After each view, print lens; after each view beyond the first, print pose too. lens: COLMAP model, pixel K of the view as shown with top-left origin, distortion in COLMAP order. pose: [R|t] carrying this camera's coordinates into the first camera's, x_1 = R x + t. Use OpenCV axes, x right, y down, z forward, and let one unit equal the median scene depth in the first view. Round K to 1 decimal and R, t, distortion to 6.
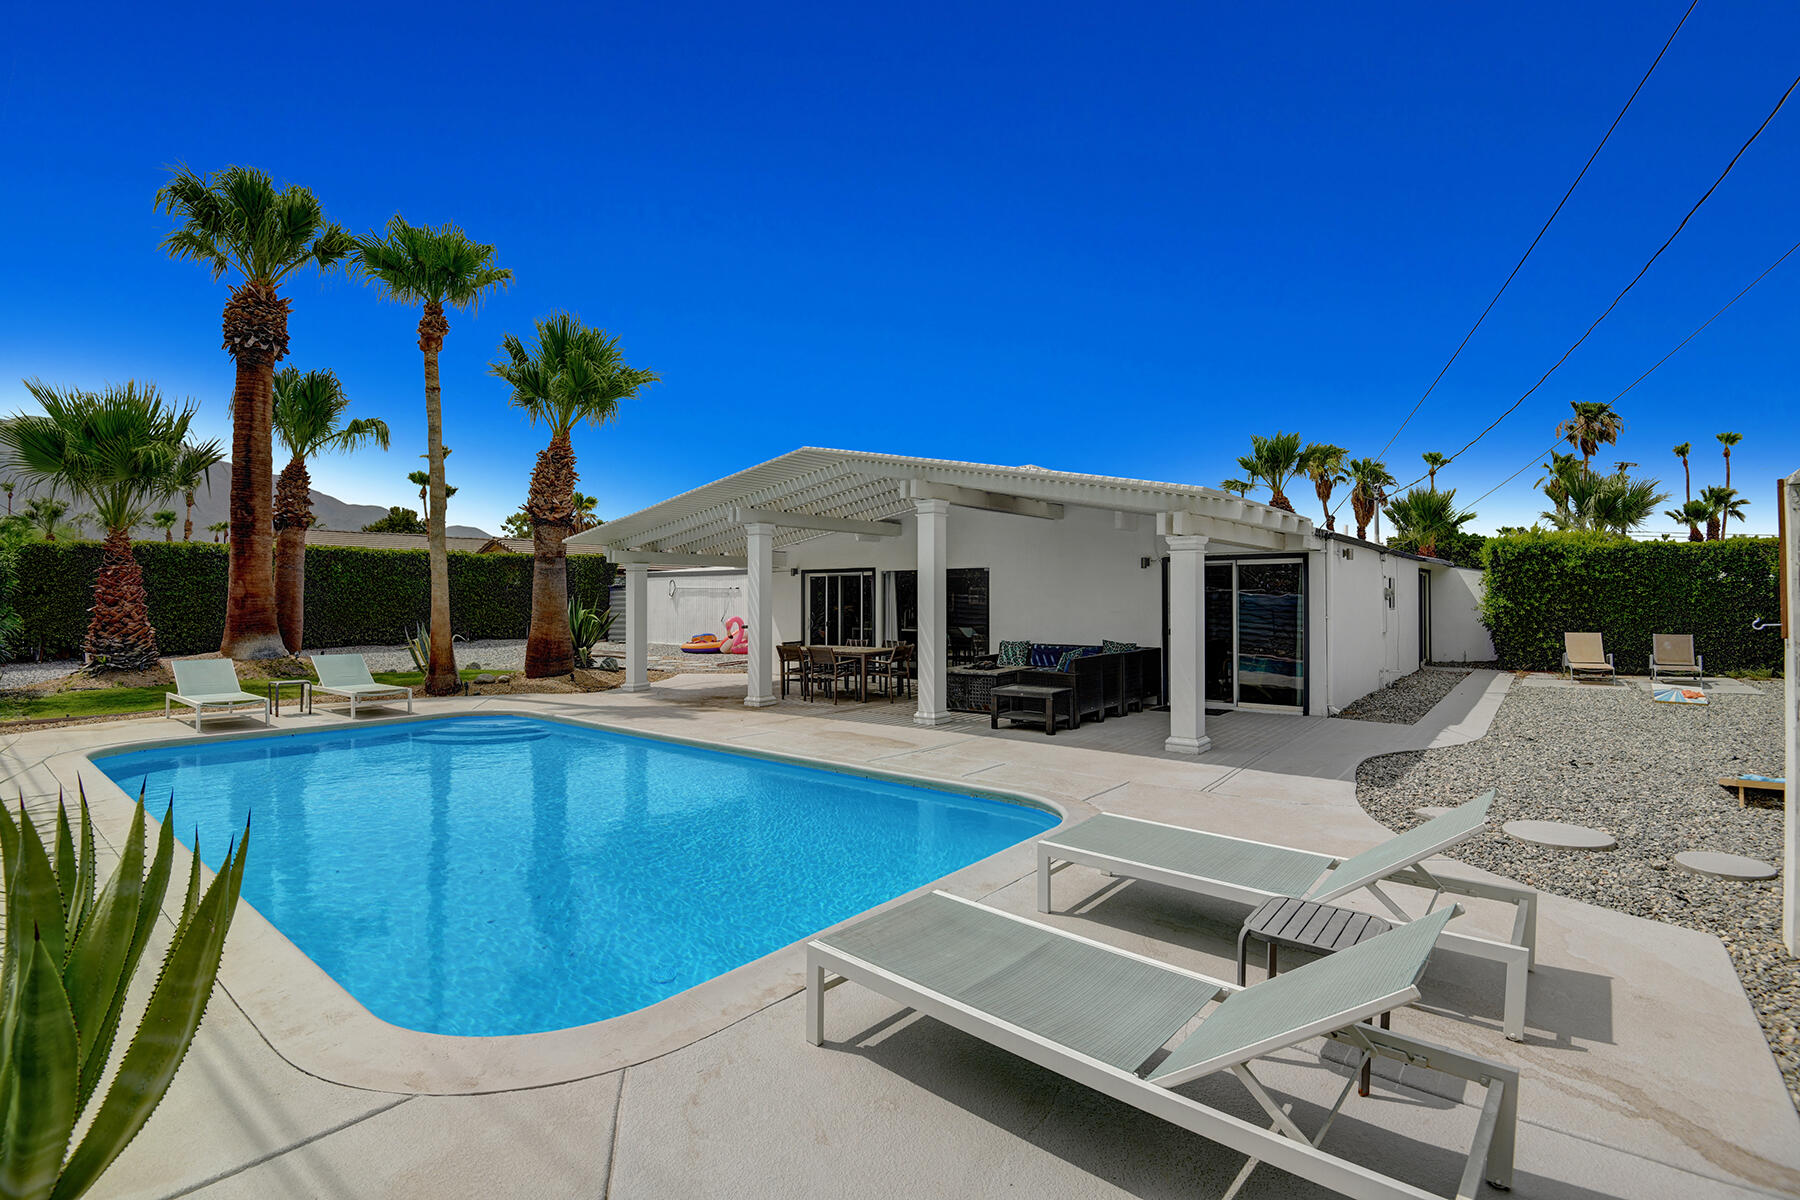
lens RADIAL K [[831.7, 0, 914.2], [0, 831.7, 599.4], [0, 0, 1]] dist [-0.035919, -0.000055]
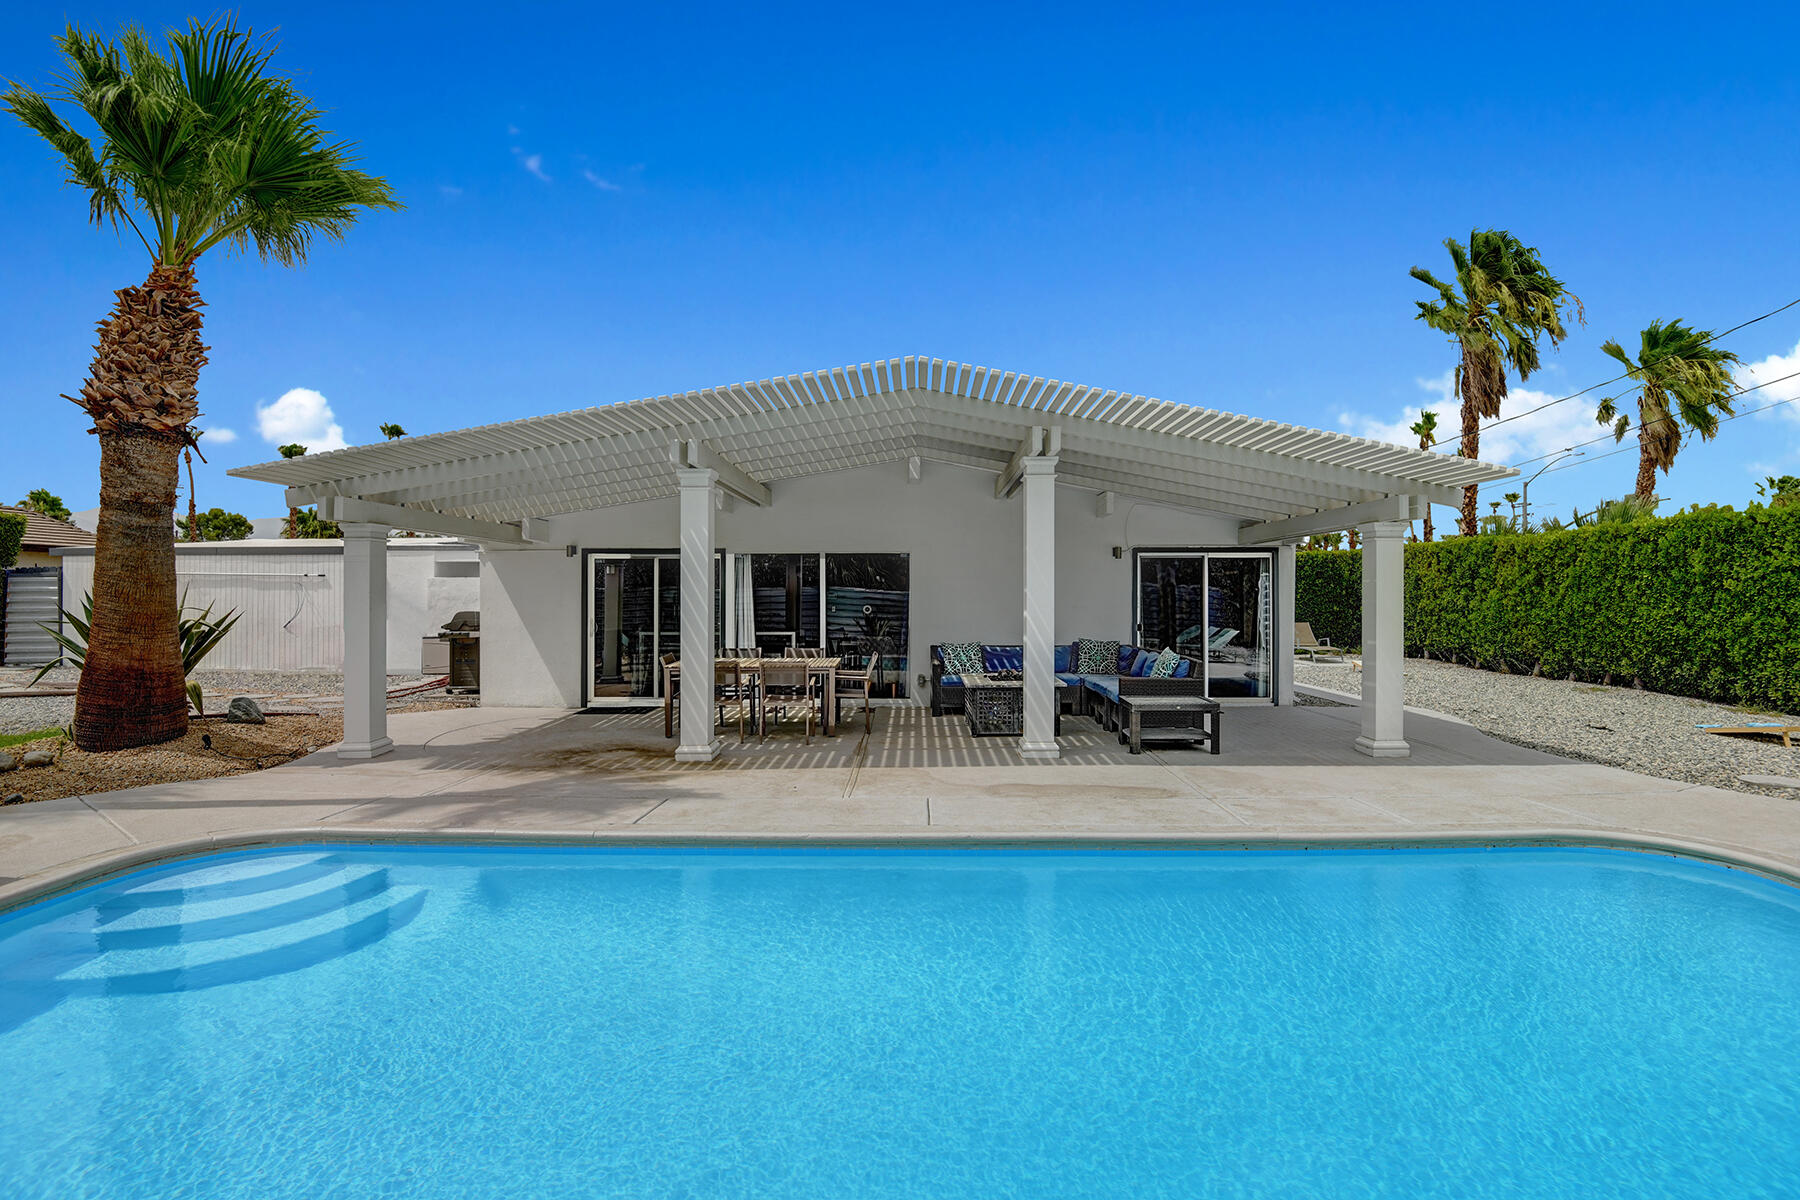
lens RADIAL K [[831.7, 0, 914.2], [0, 831.7, 599.4], [0, 0, 1]] dist [-0.035919, -0.000055]
pose [[0.787826, -0.001280, 0.615897, -0.379787], [-0.000848, 0.999995, 0.003164, 0.003968], [-0.615897, -0.003015, 0.787821, 0.343402]]
